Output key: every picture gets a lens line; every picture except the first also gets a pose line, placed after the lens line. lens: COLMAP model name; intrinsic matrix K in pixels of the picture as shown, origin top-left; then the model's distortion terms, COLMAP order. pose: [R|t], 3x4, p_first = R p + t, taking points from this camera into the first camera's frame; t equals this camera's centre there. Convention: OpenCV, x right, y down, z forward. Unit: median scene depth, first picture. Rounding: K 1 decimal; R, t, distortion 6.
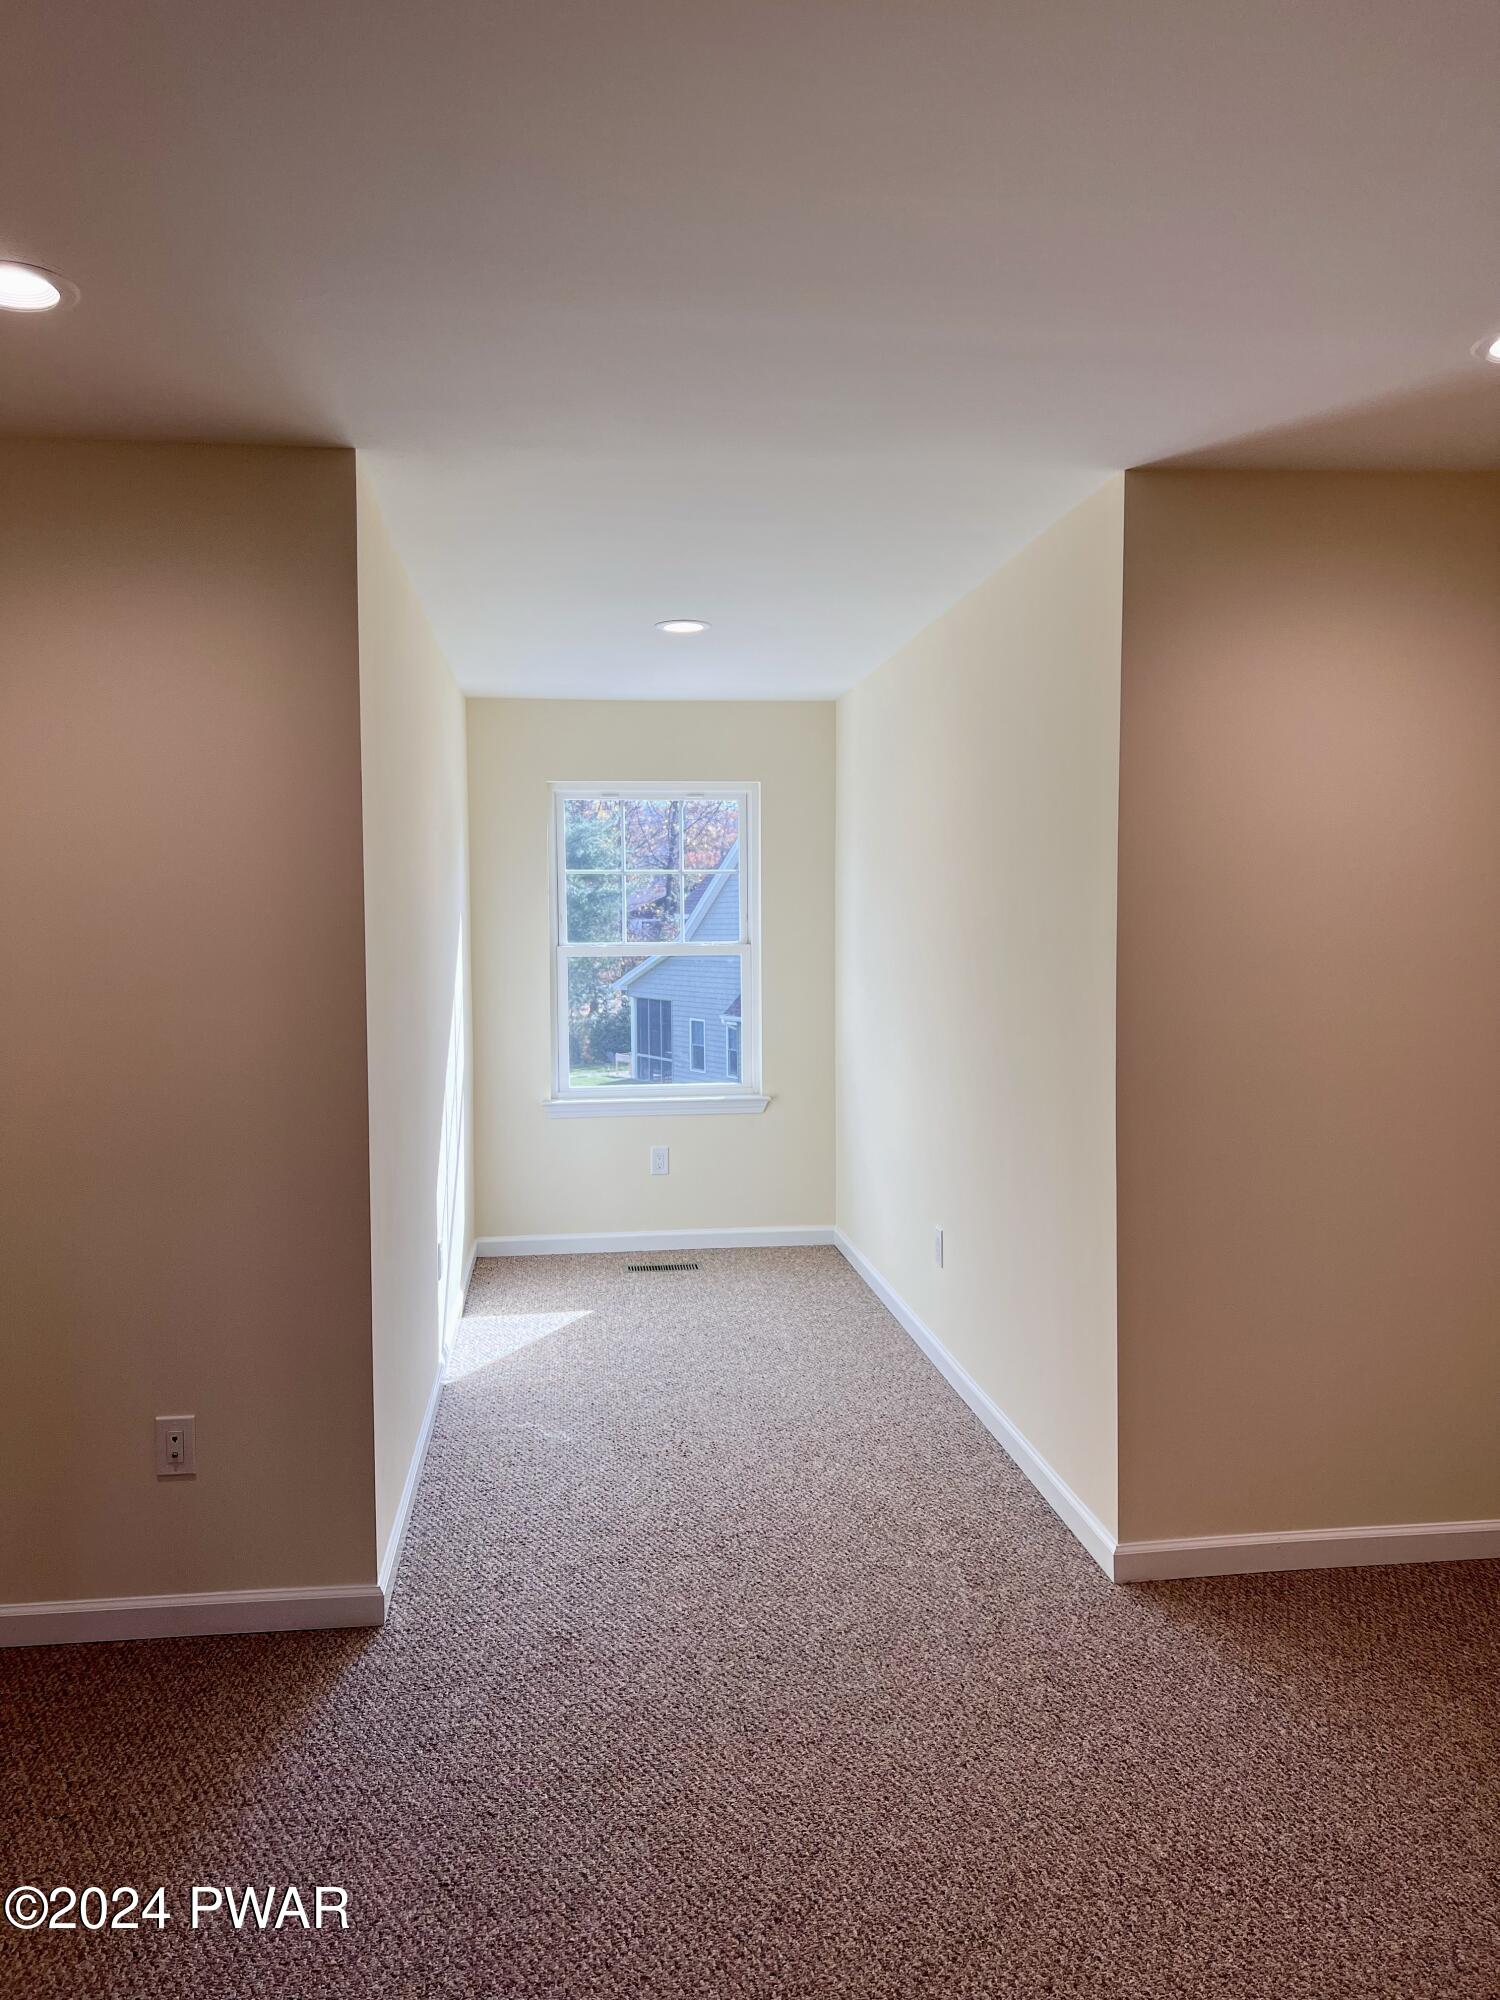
lens RADIAL K [[1567.3, 0, 750.0], [0, 1567.3, 1000.0], [0, 0, 1]] dist [-0.006141, -0.004603]
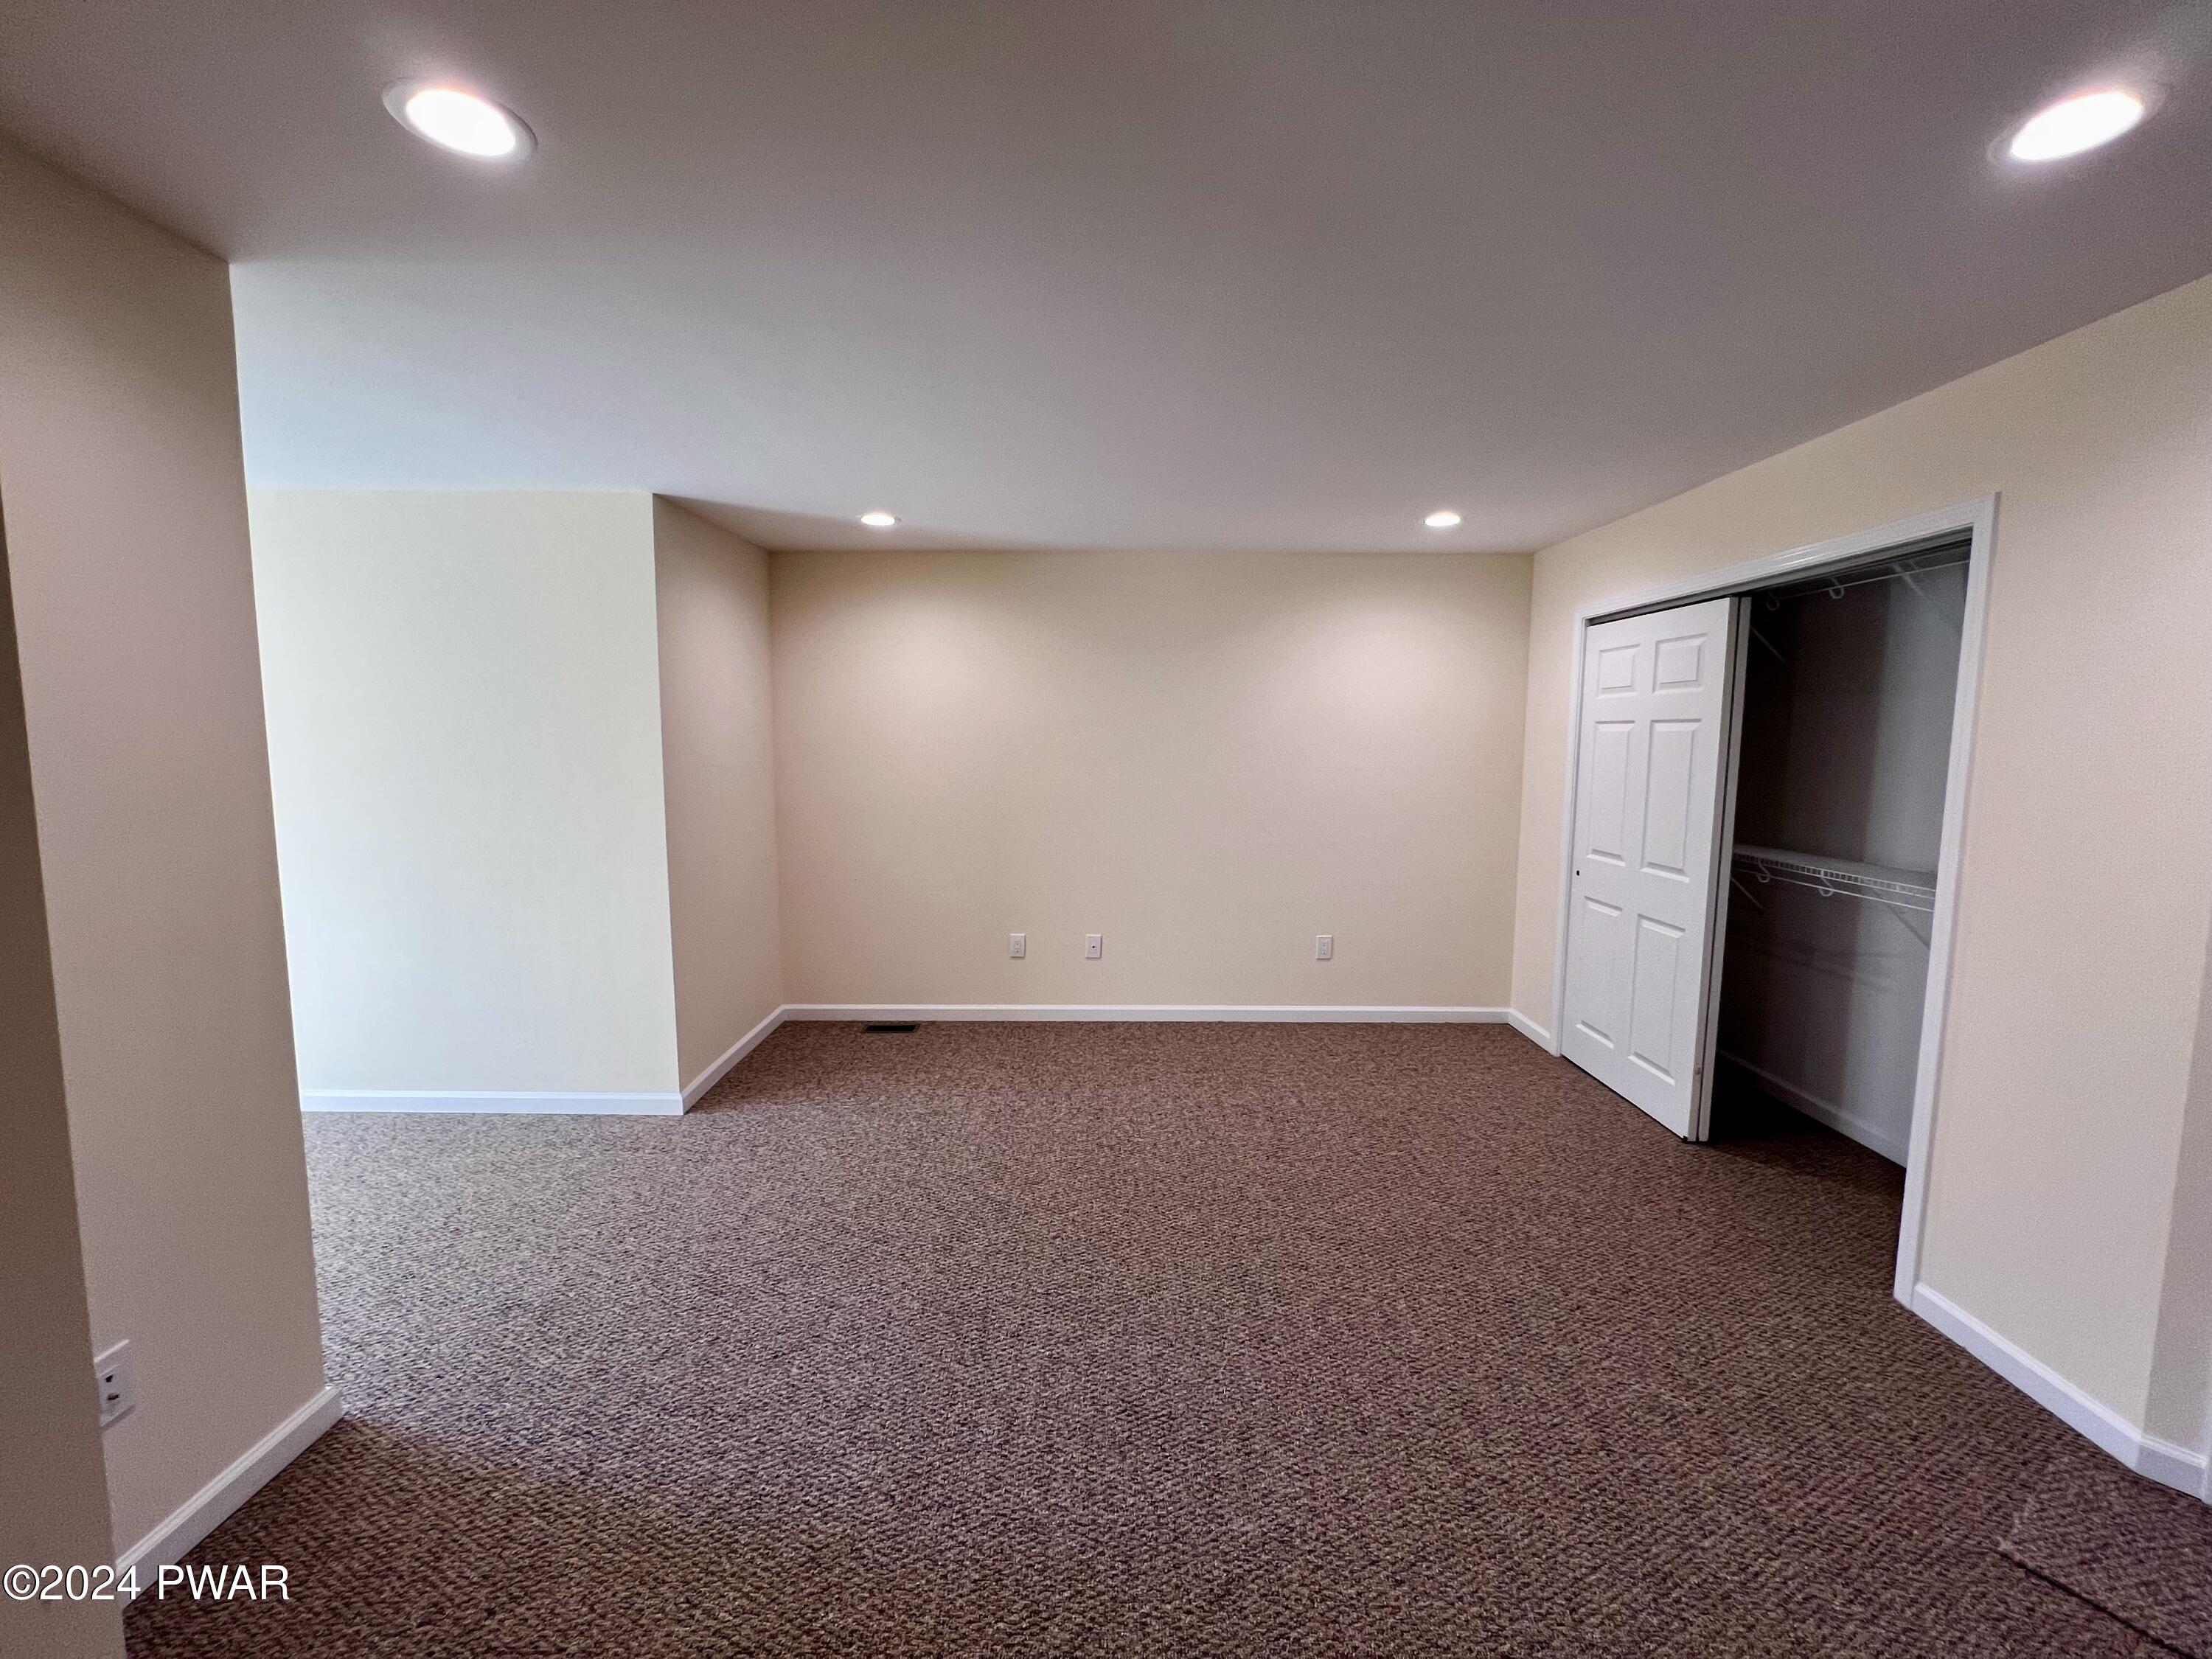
lens RADIAL K [[882.9, 0, 1101.6], [0, 882.9, 825.4], [0, 0, 1]] dist [-0.003909, -0.000240]
pose [[0.130067, -0.098722, 0.986578, -0.713543], [0.065420, 0.993717, 0.090812, -0.021925], [-0.989345, 0.052730, 0.135708, 0.383255]]
